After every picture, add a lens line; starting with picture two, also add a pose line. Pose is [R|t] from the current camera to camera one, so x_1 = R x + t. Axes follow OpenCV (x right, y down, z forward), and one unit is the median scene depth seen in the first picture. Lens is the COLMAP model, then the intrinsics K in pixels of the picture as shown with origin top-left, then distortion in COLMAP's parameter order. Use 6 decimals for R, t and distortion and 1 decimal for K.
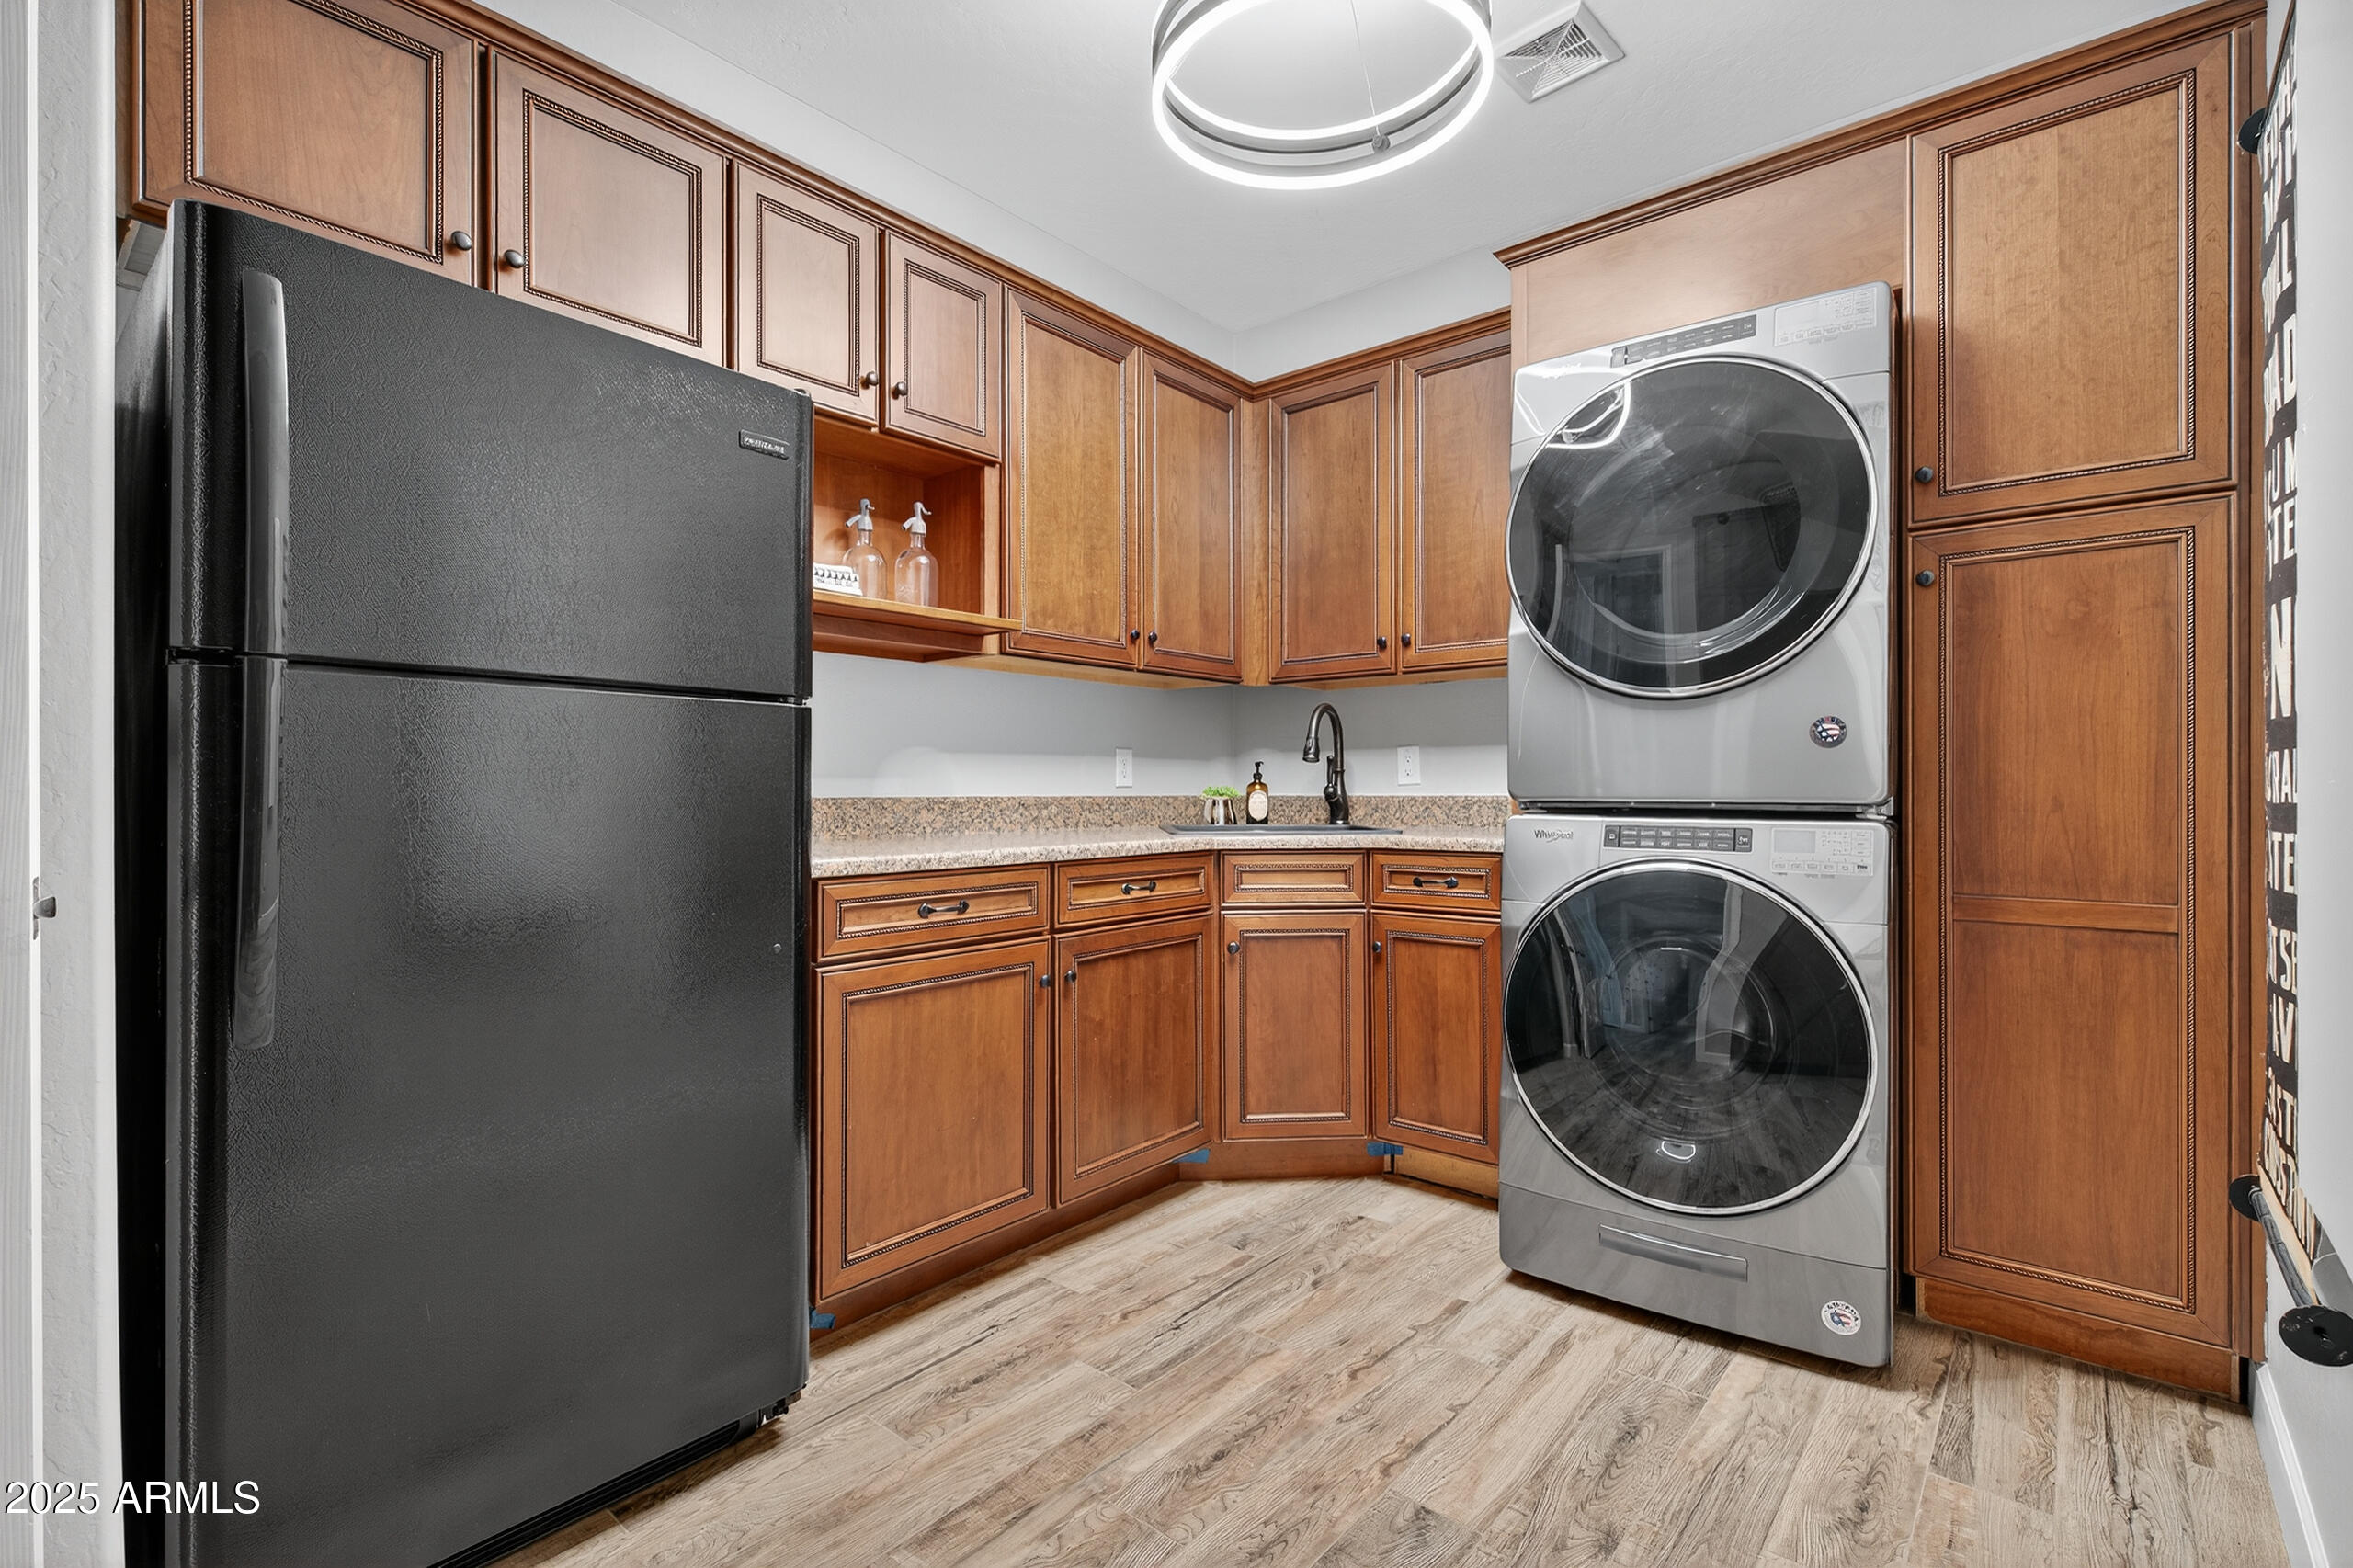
lens RADIAL K [[1064.1, 0, 1174.9], [0, 1064.1, 787.5], [0, 0, 1]] dist [0.004474, -0.001811]
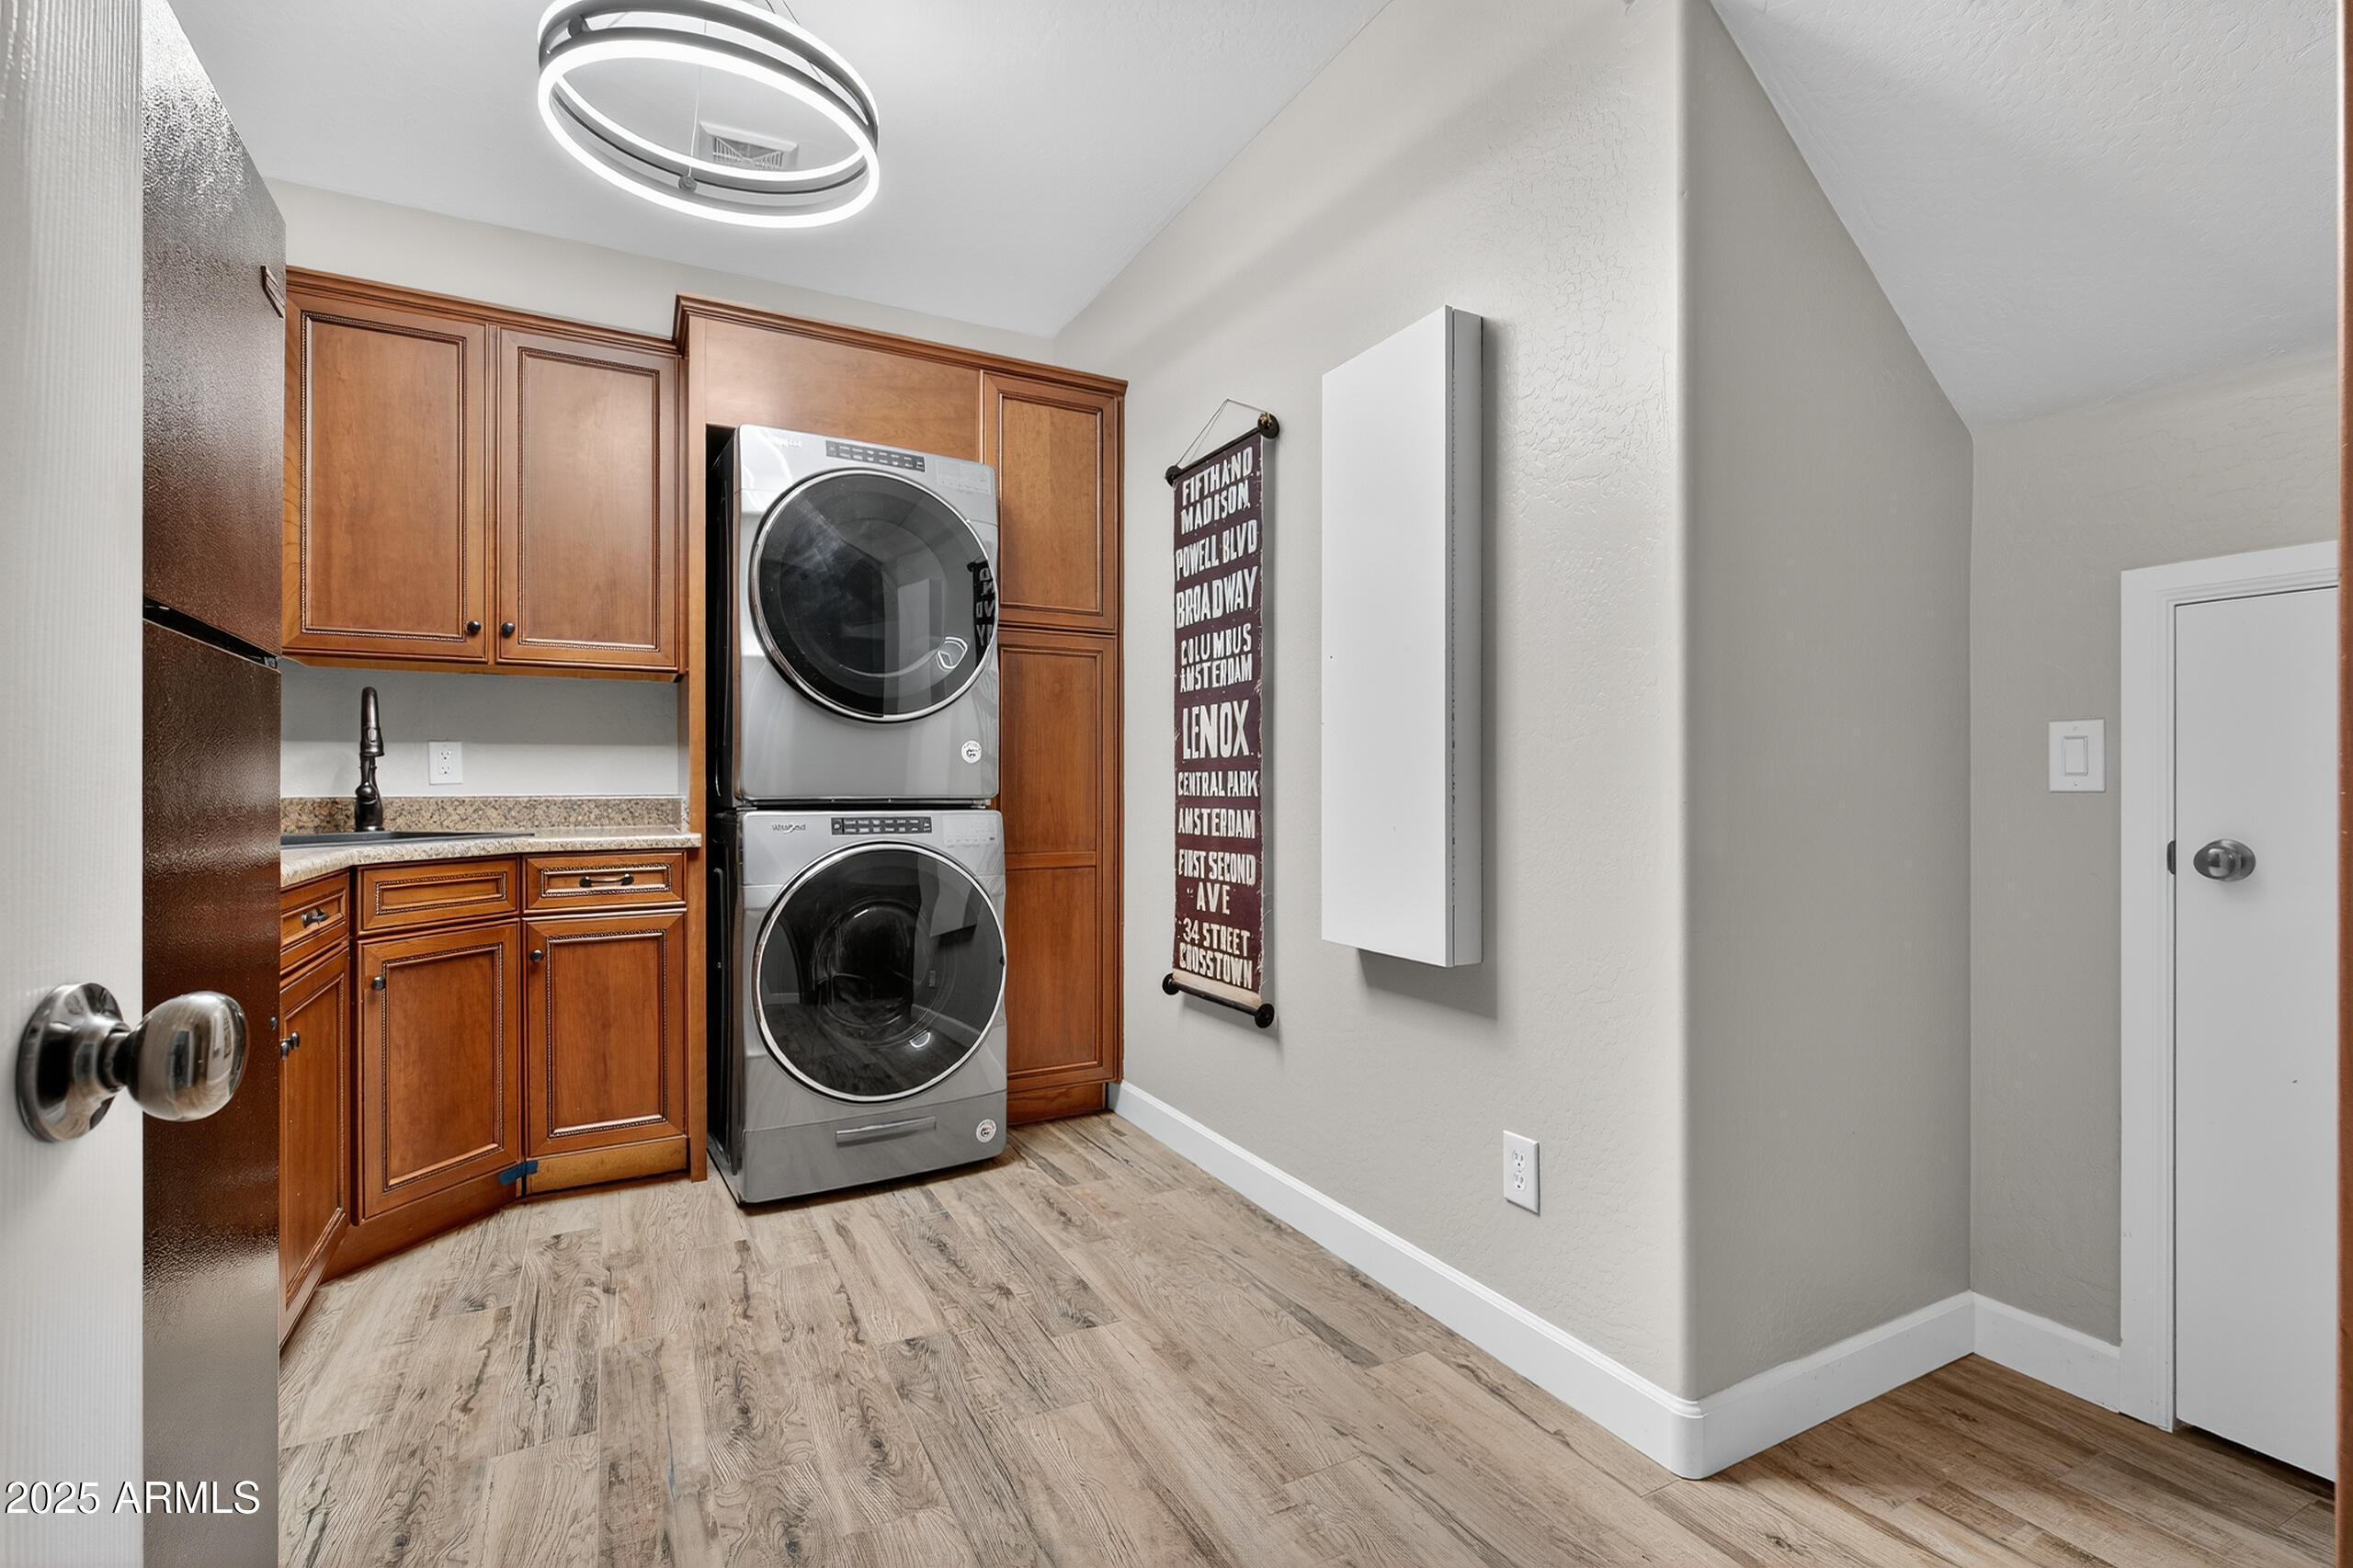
lens RADIAL K [[1064.1, 0, 1175.2], [0, 1064.1, 784.8], [0, 0, 1]] dist [0.004474, -0.001811]
pose [[0.362183, 0.003395, 0.932101, -0.647588], [-0.001197, 0.999994, -0.003177, -0.000318], [-0.932106, 0.000035, 0.362185, 0.165822]]
